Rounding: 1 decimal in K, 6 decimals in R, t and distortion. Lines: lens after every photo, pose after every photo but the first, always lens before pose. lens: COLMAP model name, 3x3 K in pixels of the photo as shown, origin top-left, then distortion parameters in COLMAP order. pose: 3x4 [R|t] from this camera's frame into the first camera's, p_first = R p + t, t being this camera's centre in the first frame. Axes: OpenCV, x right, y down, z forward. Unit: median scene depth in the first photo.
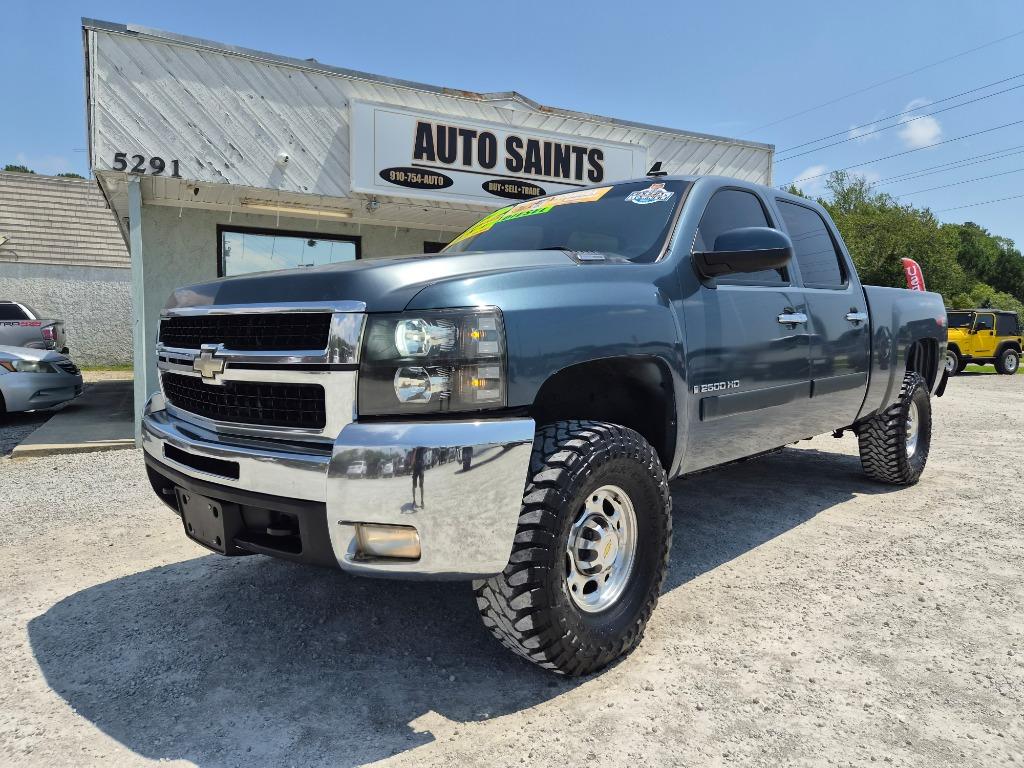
lens RADIAL K [[685.0, 0, 514.8], [0, 685.0, 380.6], [0, 0, 1]] dist [0.062649, -0.046703]
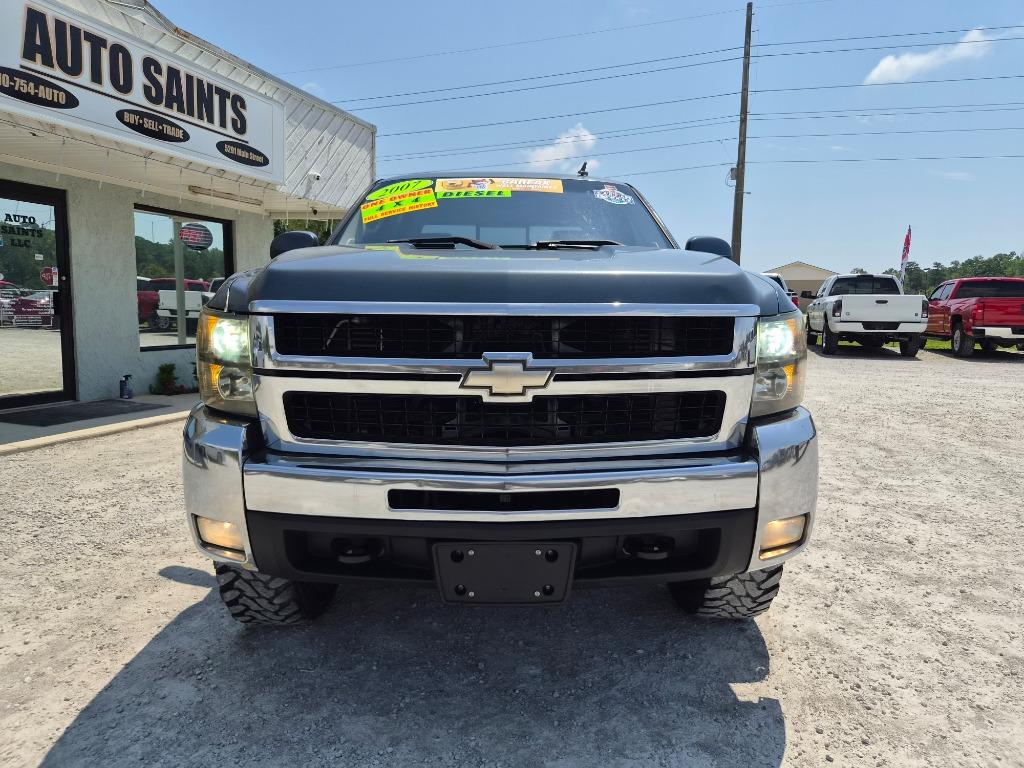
lens RADIAL K [[685.0, 0, 520.7], [0, 685.0, 380.3], [0, 0, 1]] dist [0.062649, -0.046703]
pose [[0.705351, -0.075604, 0.704815, -0.330459], [0.041435, 0.996993, 0.065479, -0.023988], [-0.707647, -0.016981, 0.706362, 0.146665]]
